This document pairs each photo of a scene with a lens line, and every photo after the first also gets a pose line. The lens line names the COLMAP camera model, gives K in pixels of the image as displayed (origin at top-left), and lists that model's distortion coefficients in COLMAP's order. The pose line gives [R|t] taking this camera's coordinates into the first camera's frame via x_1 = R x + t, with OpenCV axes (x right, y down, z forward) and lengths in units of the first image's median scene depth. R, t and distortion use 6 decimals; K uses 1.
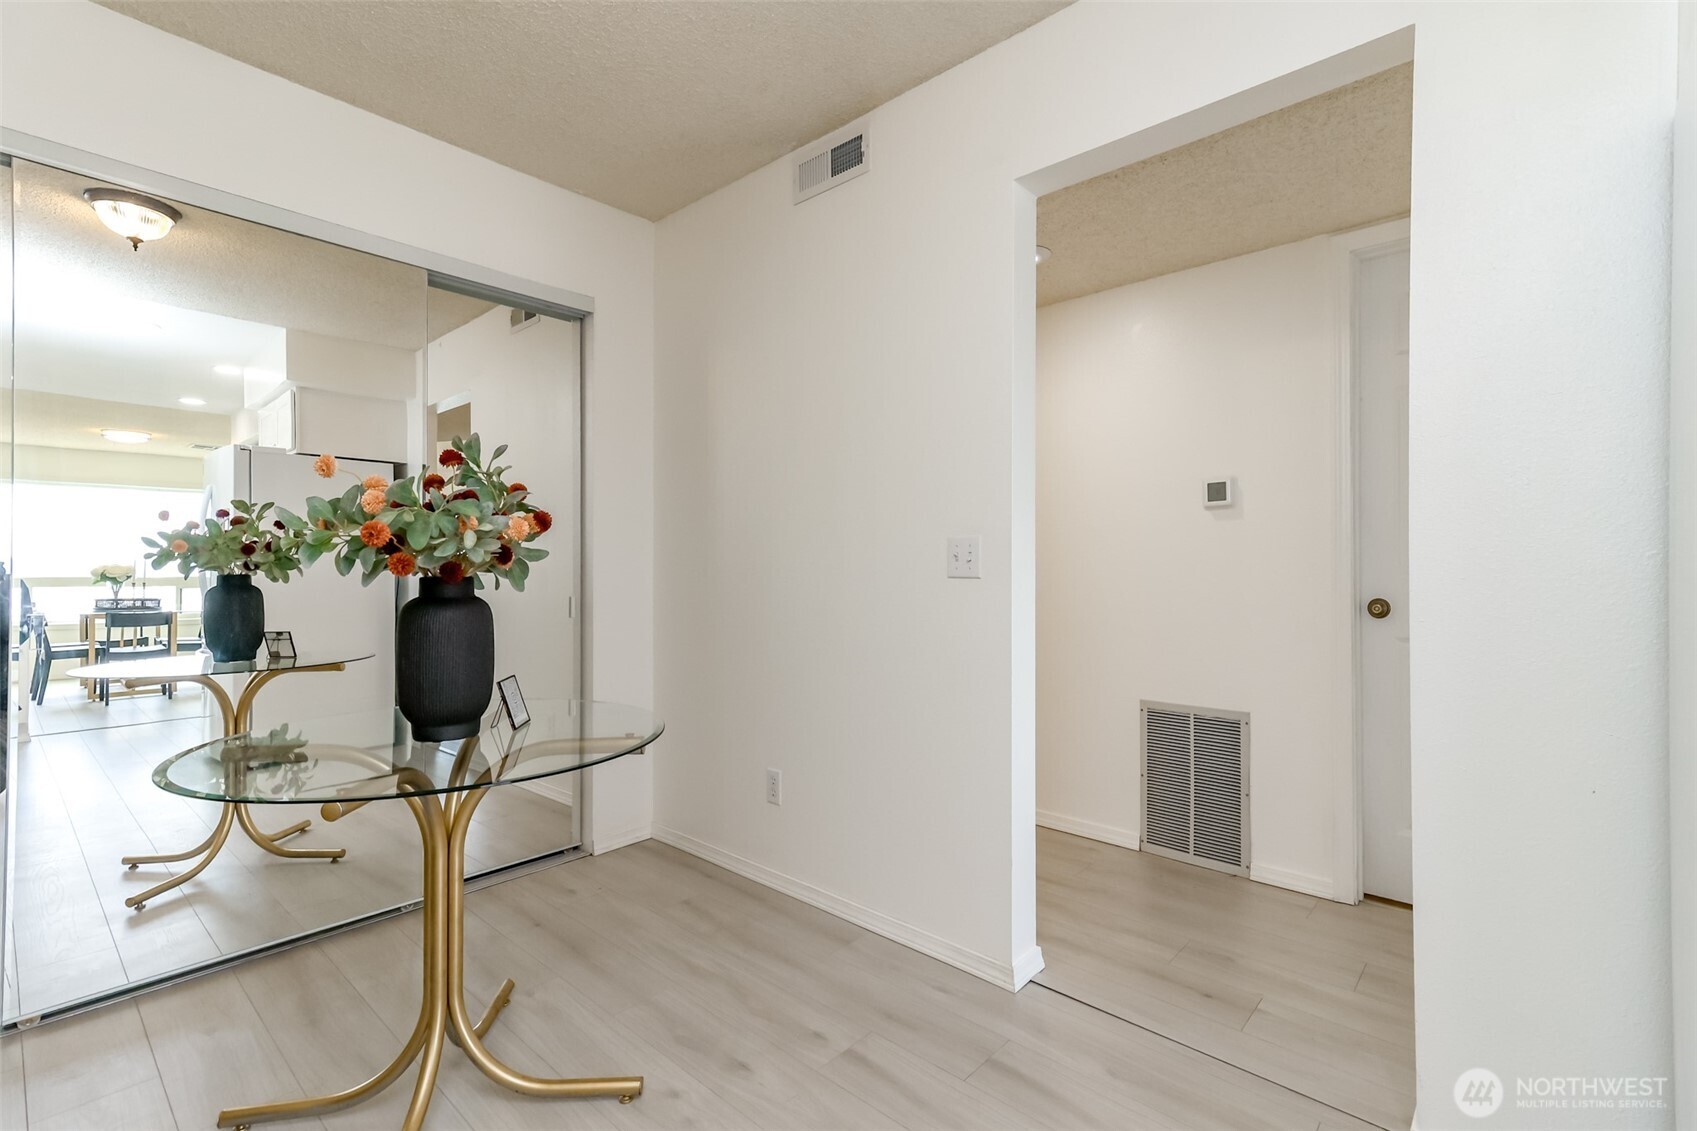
lens RADIAL K [[762.7, 0, 853.9], [0, 762.7, 557.3], [0, 0, 1]] dist [0.002936, 0.001218]
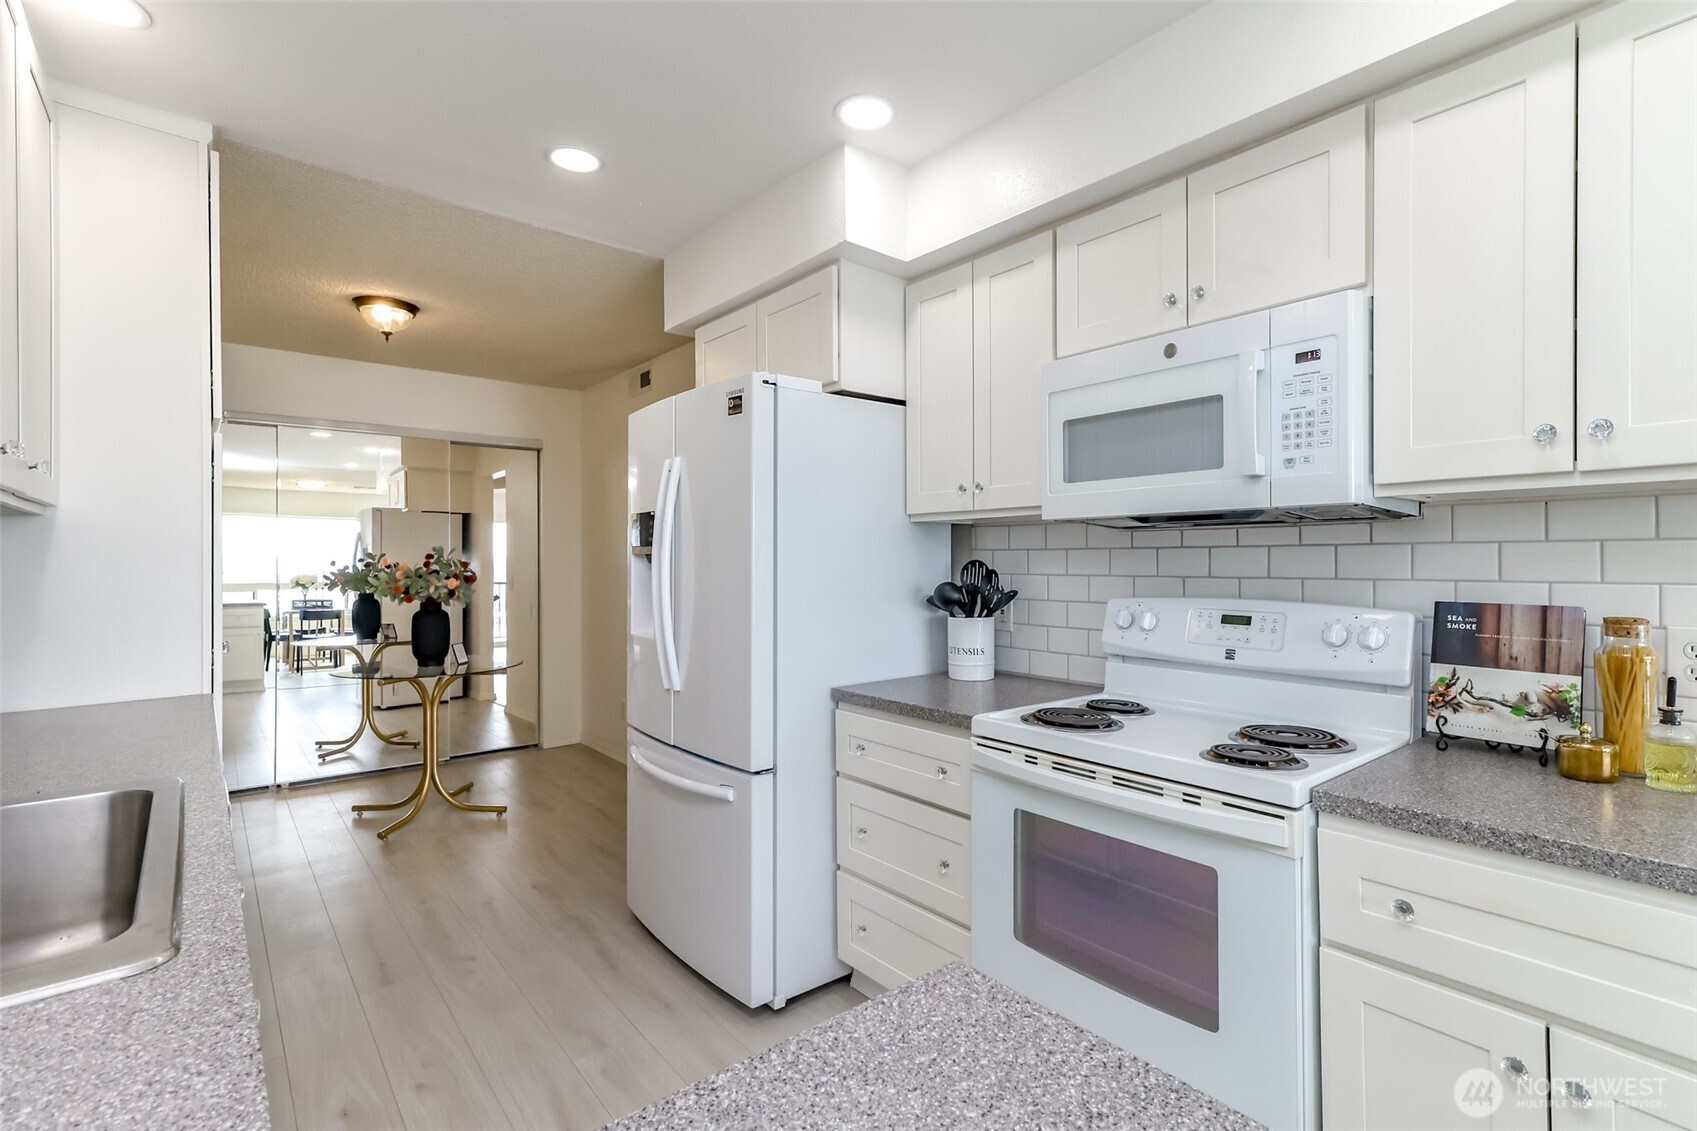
lens RADIAL K [[762.7, 0, 853.9], [0, 762.7, 557.3], [0, 0, 1]] dist [0.002936, 0.001218]
pose [[0.990248, -0.005307, -0.139217, 0.637665], [0.005920, 0.999975, 0.003987, -0.065925], [0.139192, -0.004772, 0.990254, -0.691316]]
